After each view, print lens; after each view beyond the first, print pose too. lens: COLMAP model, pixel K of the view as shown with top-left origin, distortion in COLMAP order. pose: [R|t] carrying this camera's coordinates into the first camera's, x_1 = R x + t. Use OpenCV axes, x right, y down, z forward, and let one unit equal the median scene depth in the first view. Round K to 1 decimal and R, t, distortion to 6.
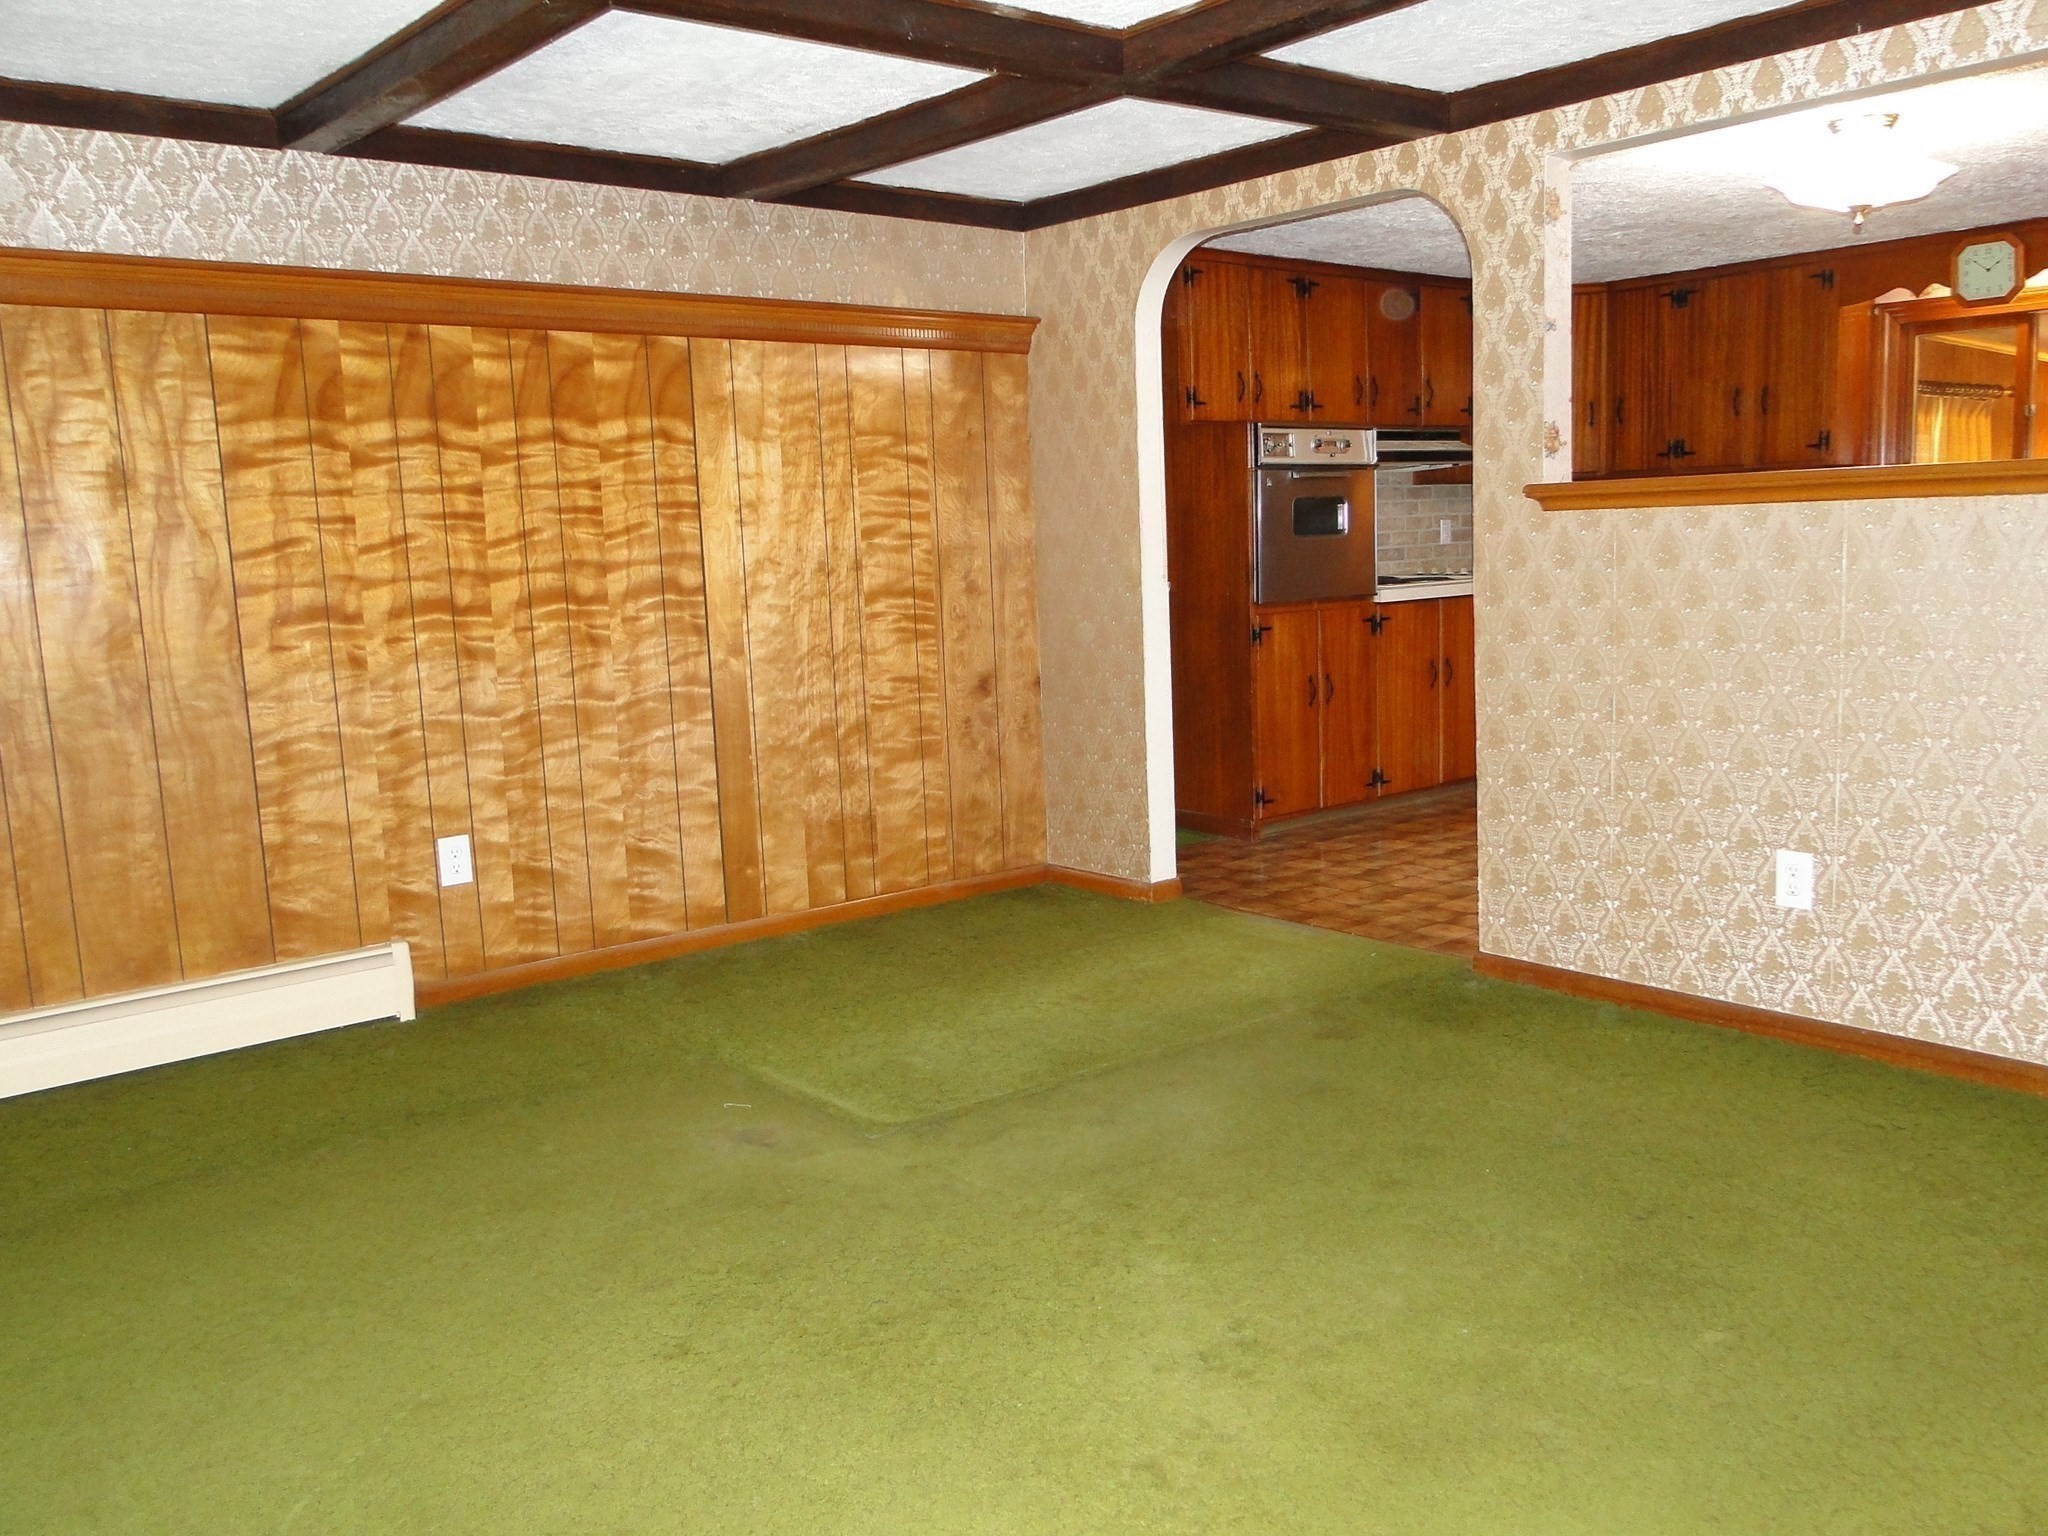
lens RADIAL K [[1698.8, 0, 1021.6], [0, 1698.8, 769.7], [0, 0, 1]] dist [-0.002098, -0.012054]
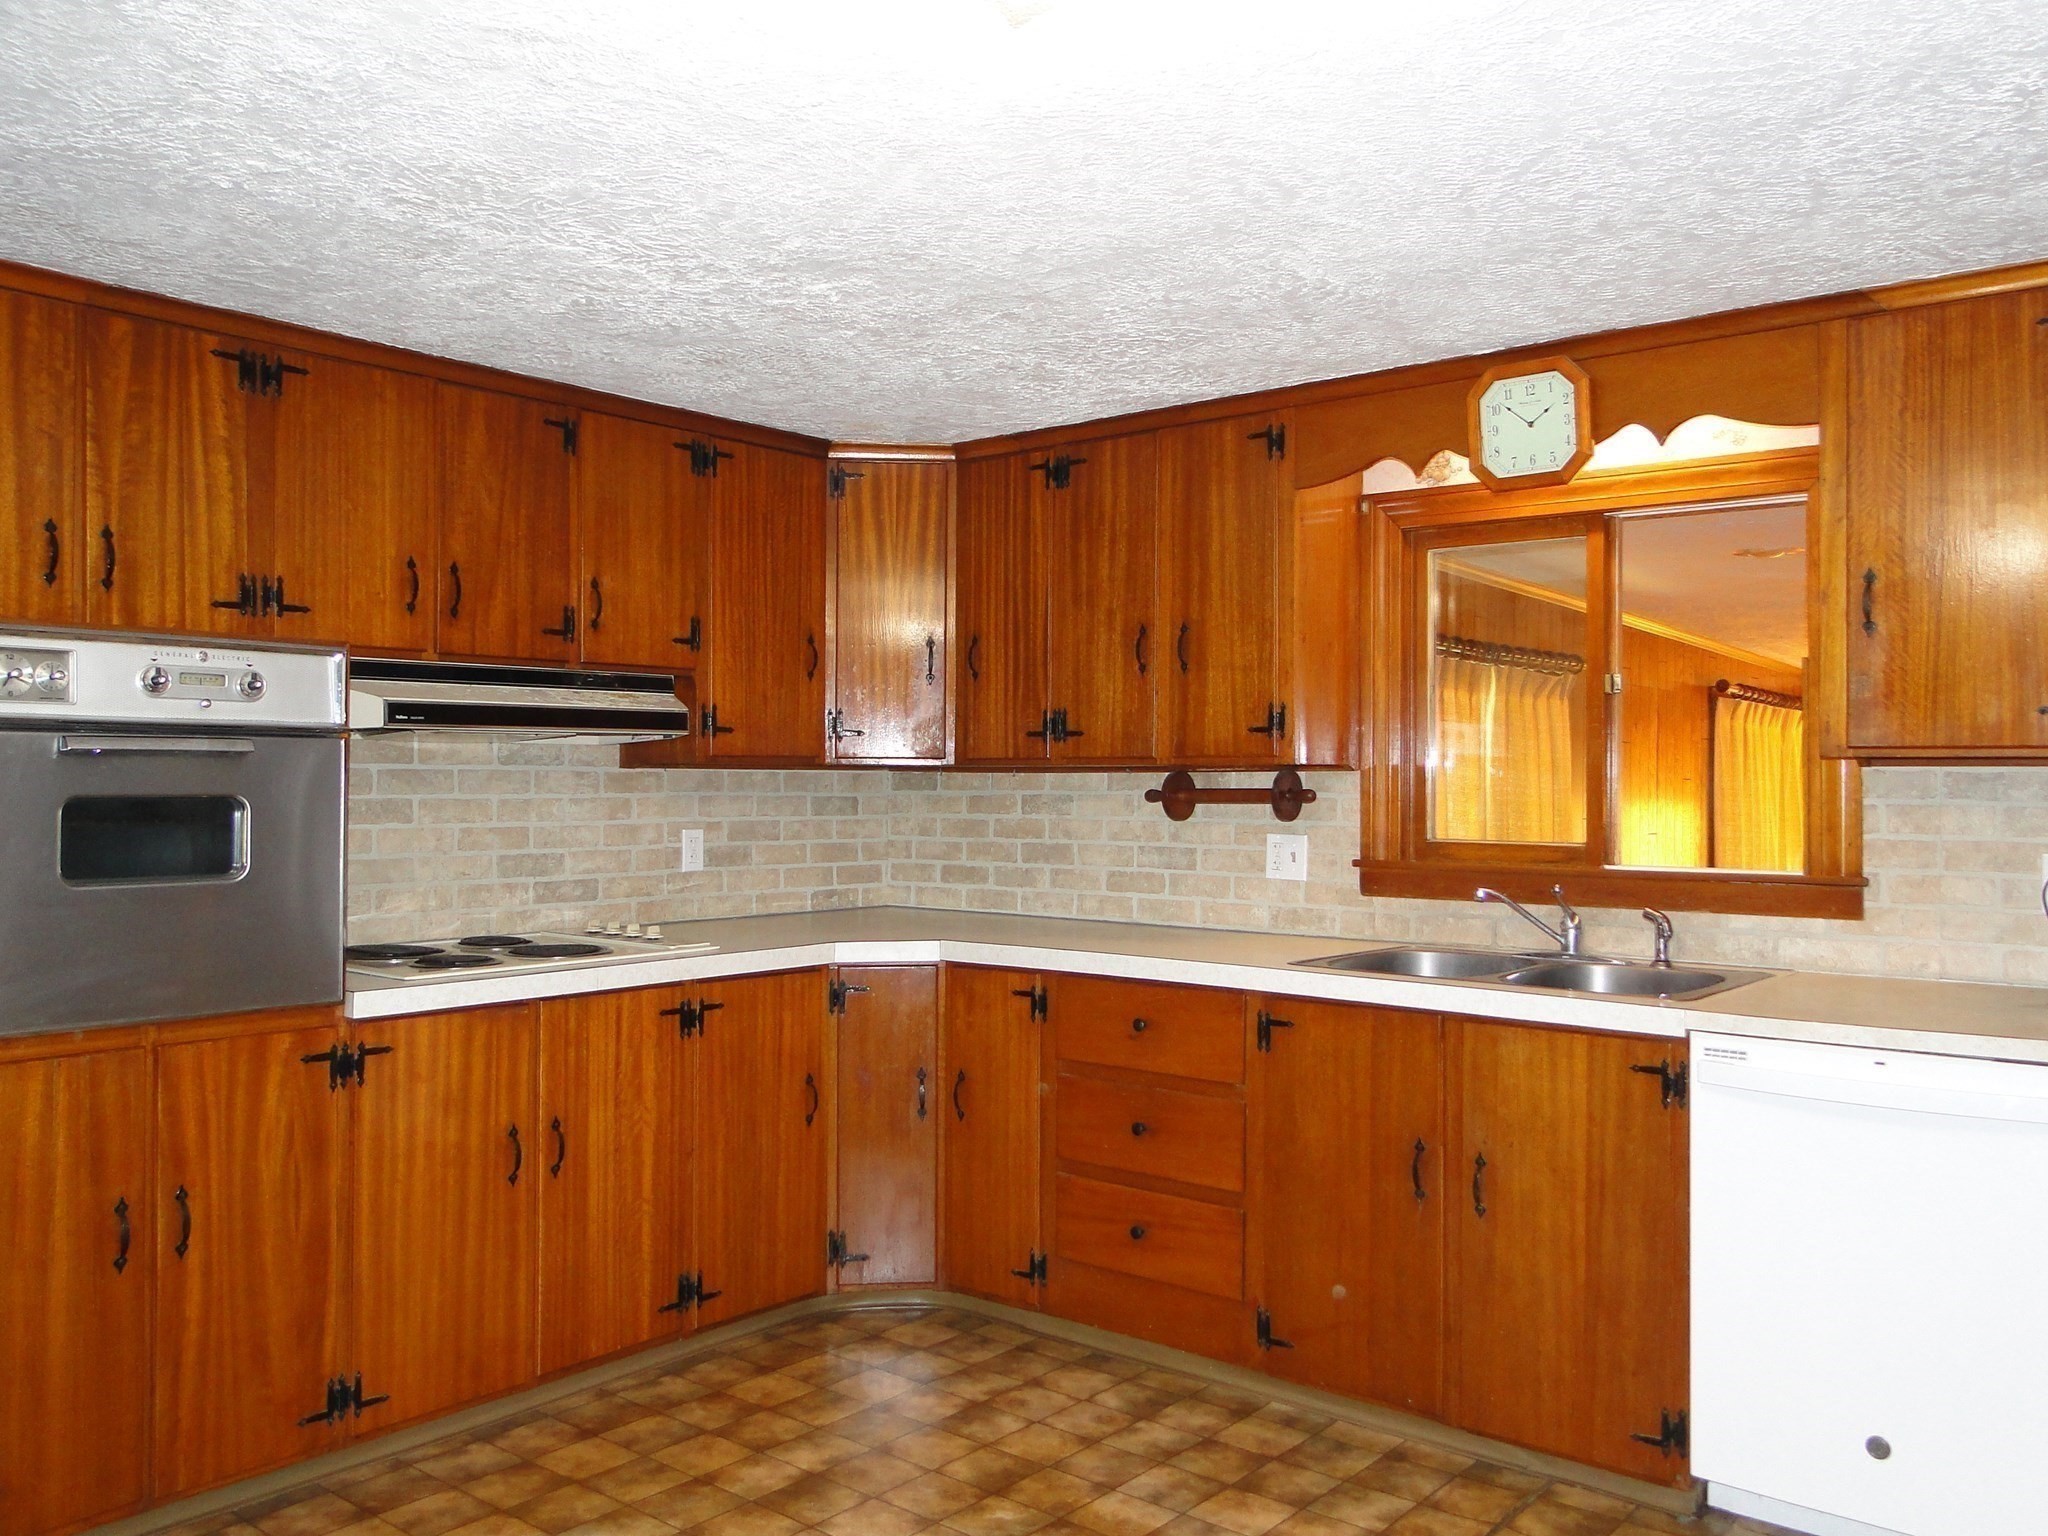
lens RADIAL K [[1698.8, 0, 1025.2], [0, 1698.8, 766.3], [0, 0, 1]] dist [-0.002098, -0.012054]
pose [[0.981518, 0.040279, 0.187085, 0.287149], [-0.011495, 0.988242, -0.152462, -0.093076], [-0.191026, 0.147494, 0.970440, 0.474267]]
